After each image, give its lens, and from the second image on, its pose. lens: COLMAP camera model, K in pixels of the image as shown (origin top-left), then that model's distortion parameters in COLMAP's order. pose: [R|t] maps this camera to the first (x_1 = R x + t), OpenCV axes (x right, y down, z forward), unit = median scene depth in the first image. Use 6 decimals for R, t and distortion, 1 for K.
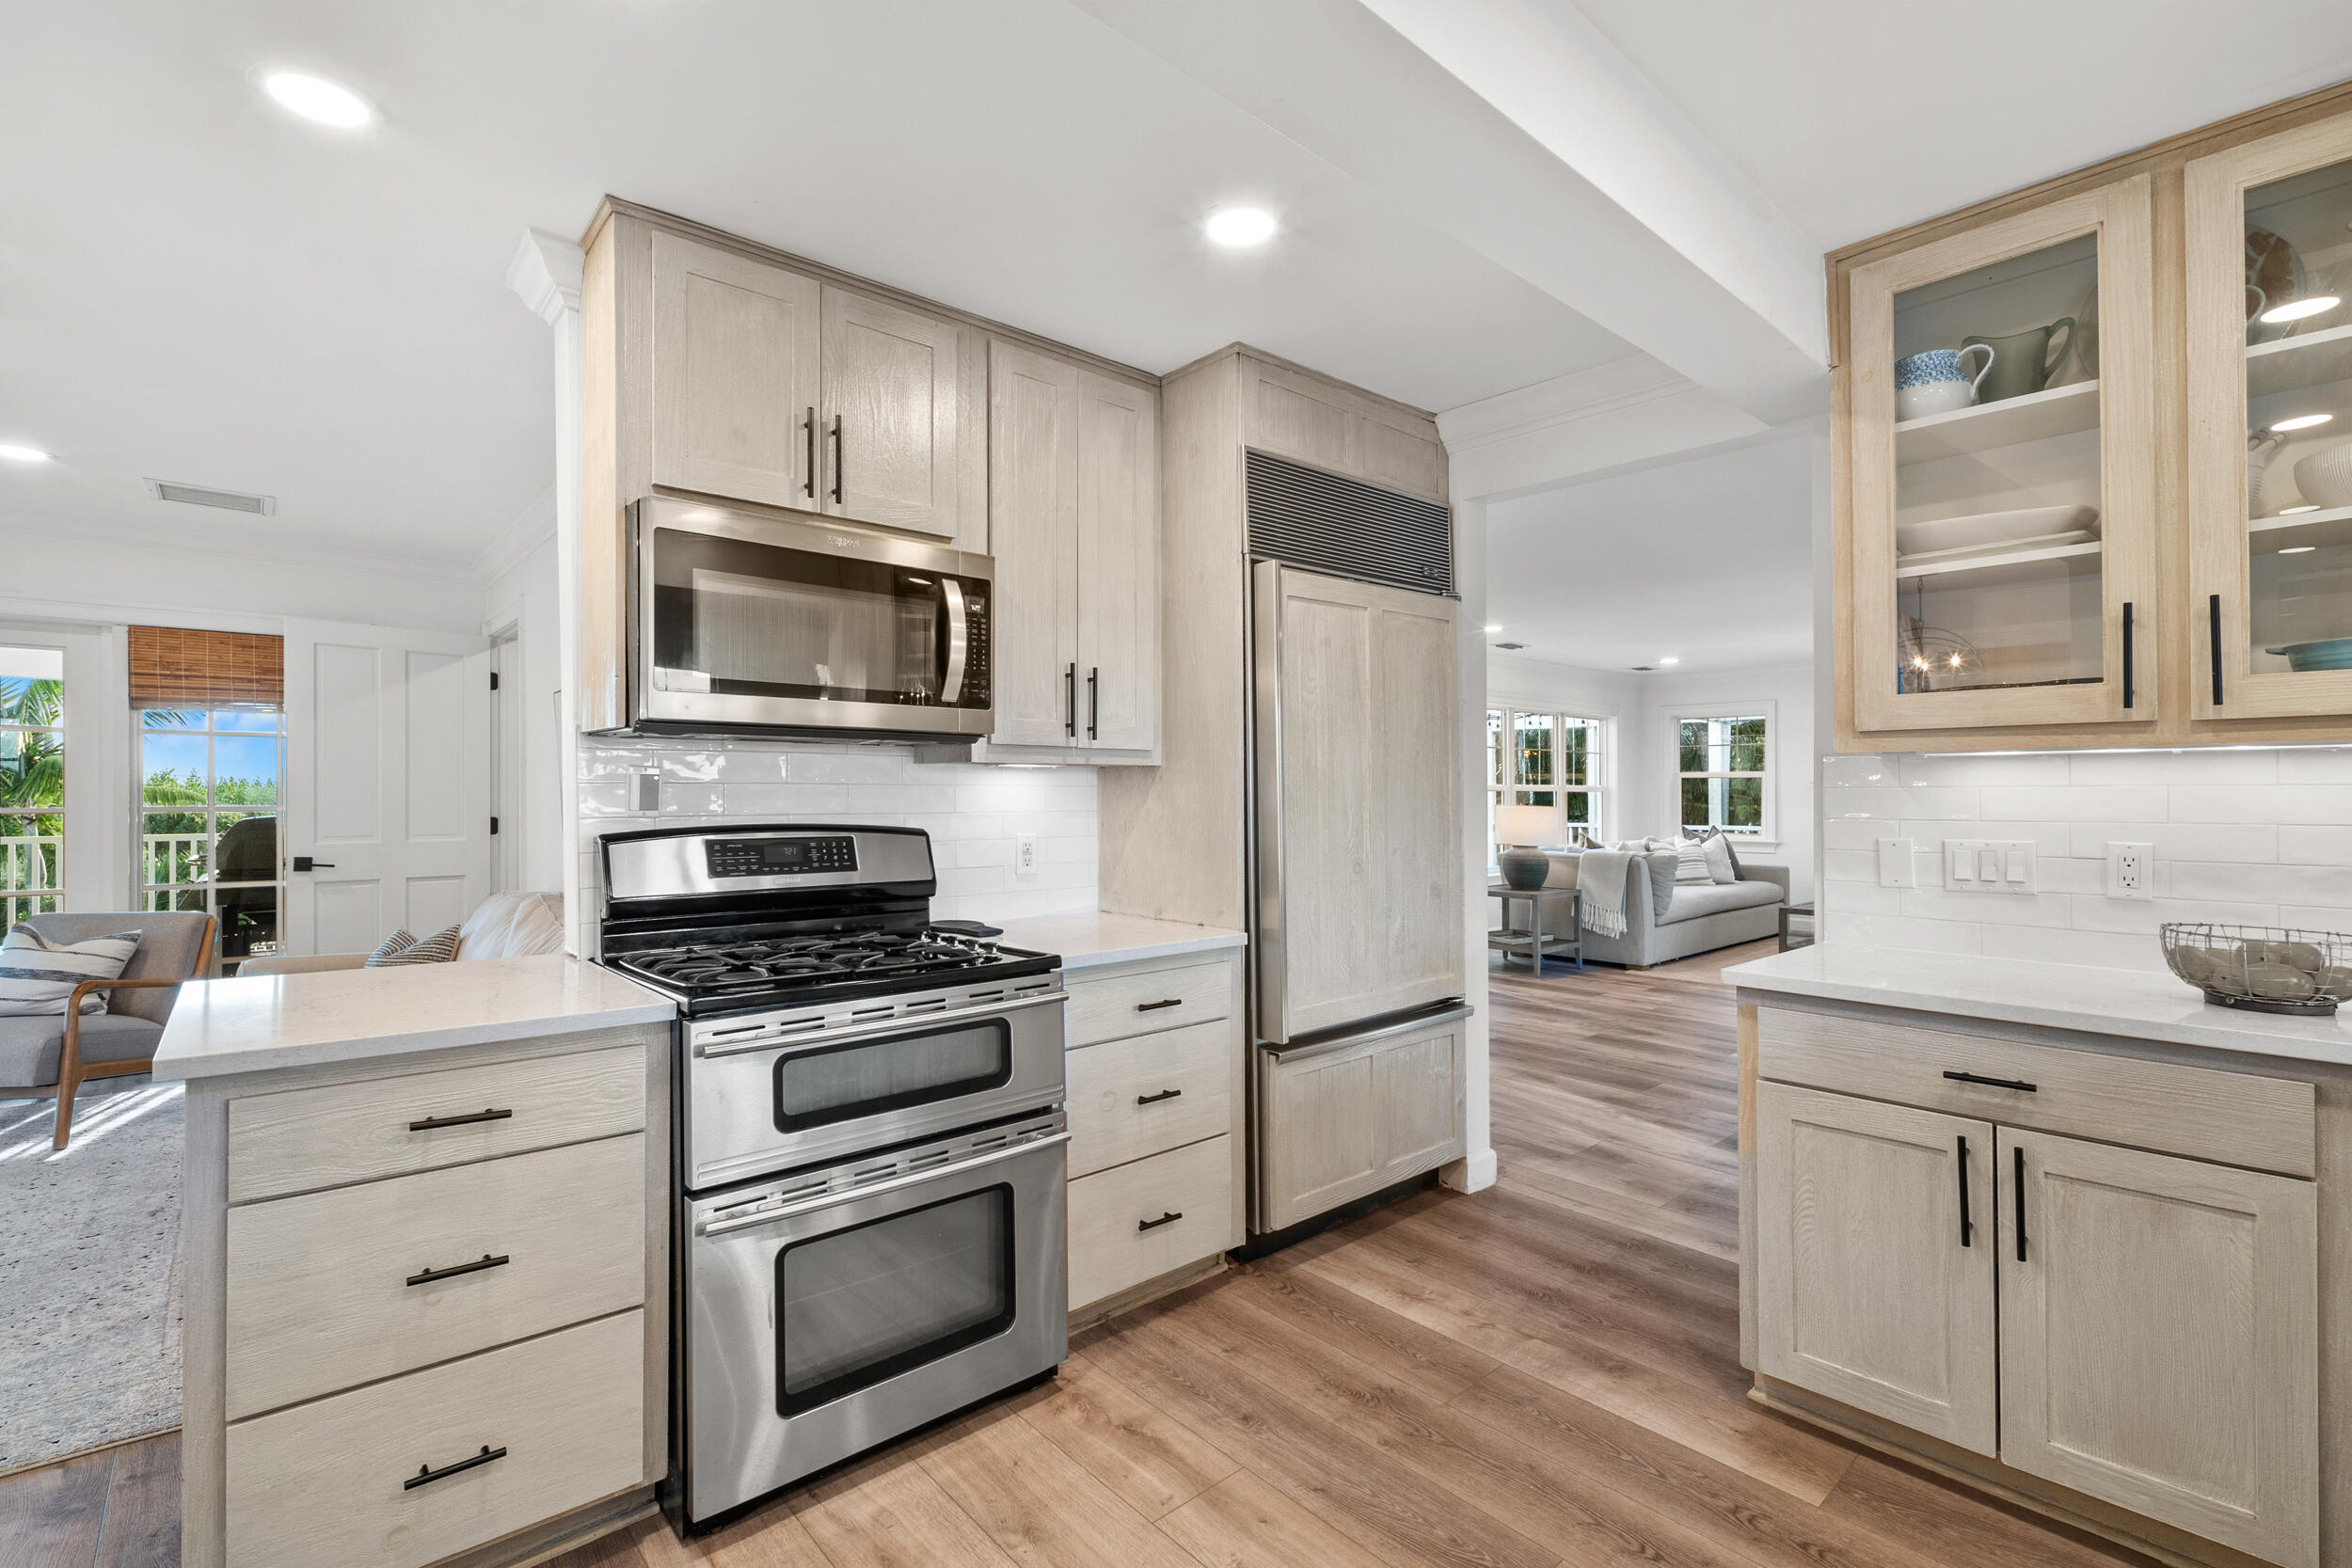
lens RADIAL K [[1067.2, 0, 1176.9], [0, 1067.2, 792.1], [0, 0, 1]] dist [-0.001336, -0.000164]
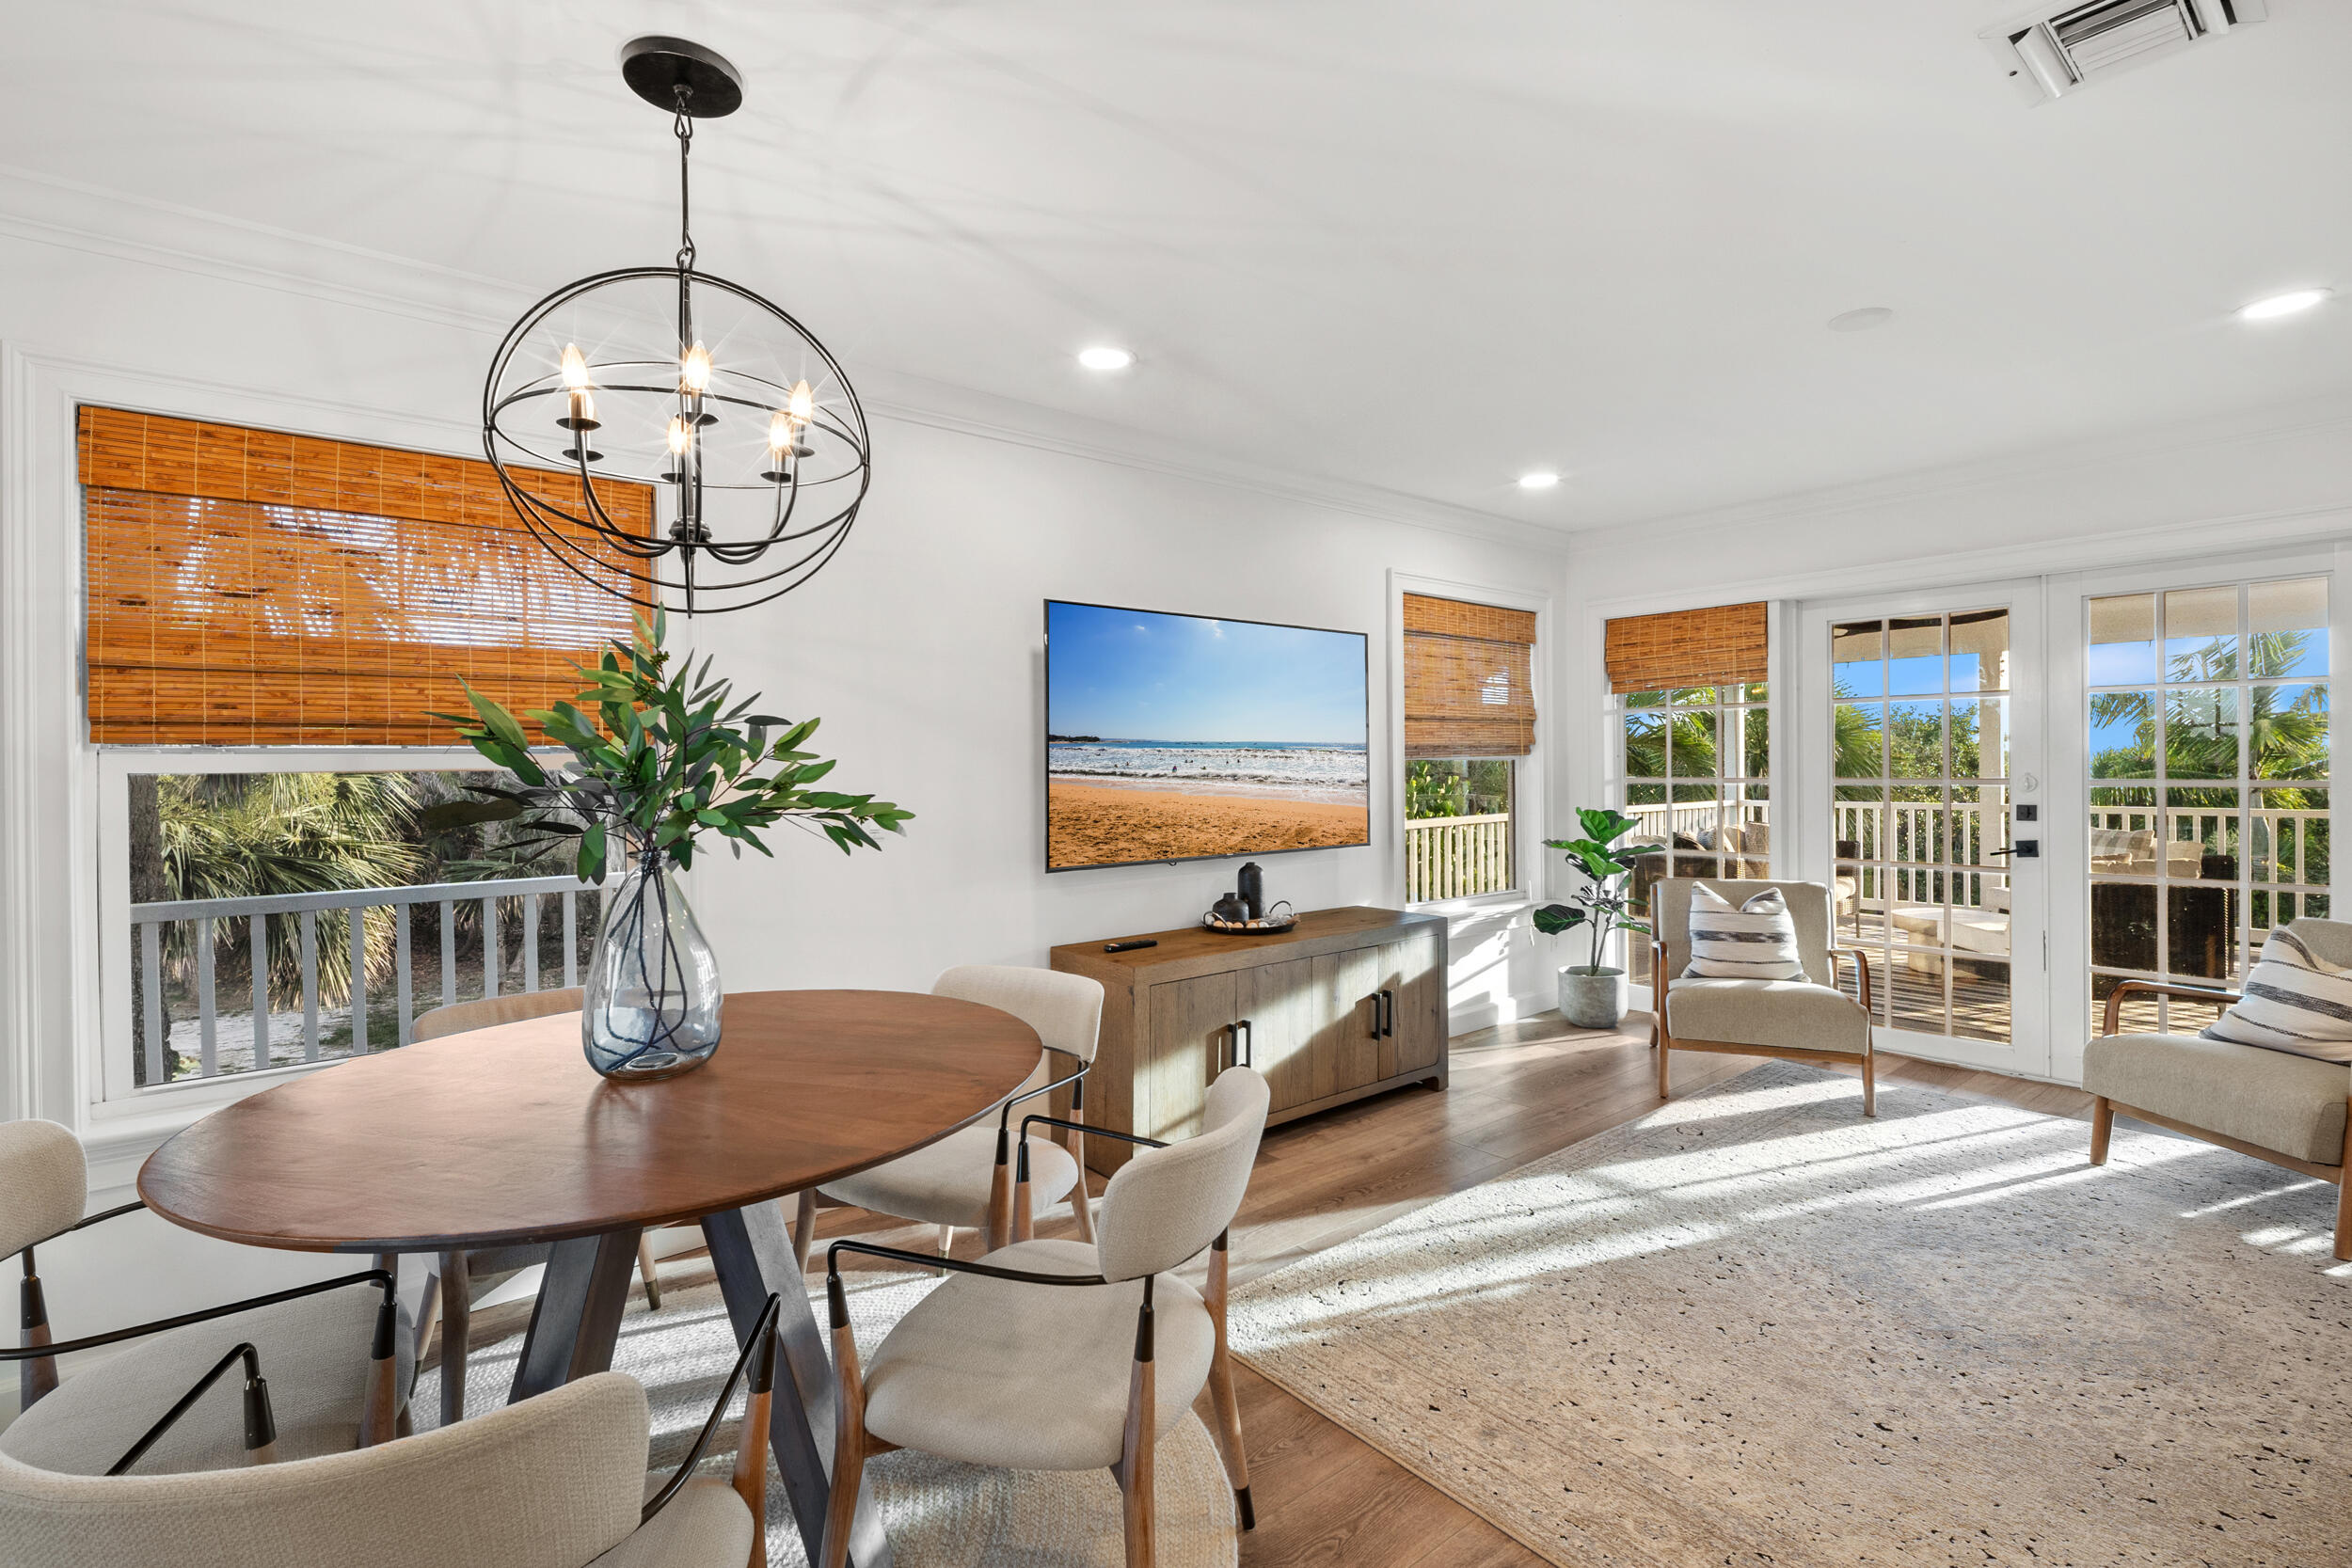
lens RADIAL K [[1067.2, 0, 1181.3], [0, 1067.2, 777.8], [0, 0, 1]] dist [-0.001336, -0.000164]
pose [[0.223343, 0.007219, -0.974713, -0.540420], [0.004175, 0.999956, 0.008363, 0.011629], [0.974731, -0.005937, 0.223303, 0.112362]]
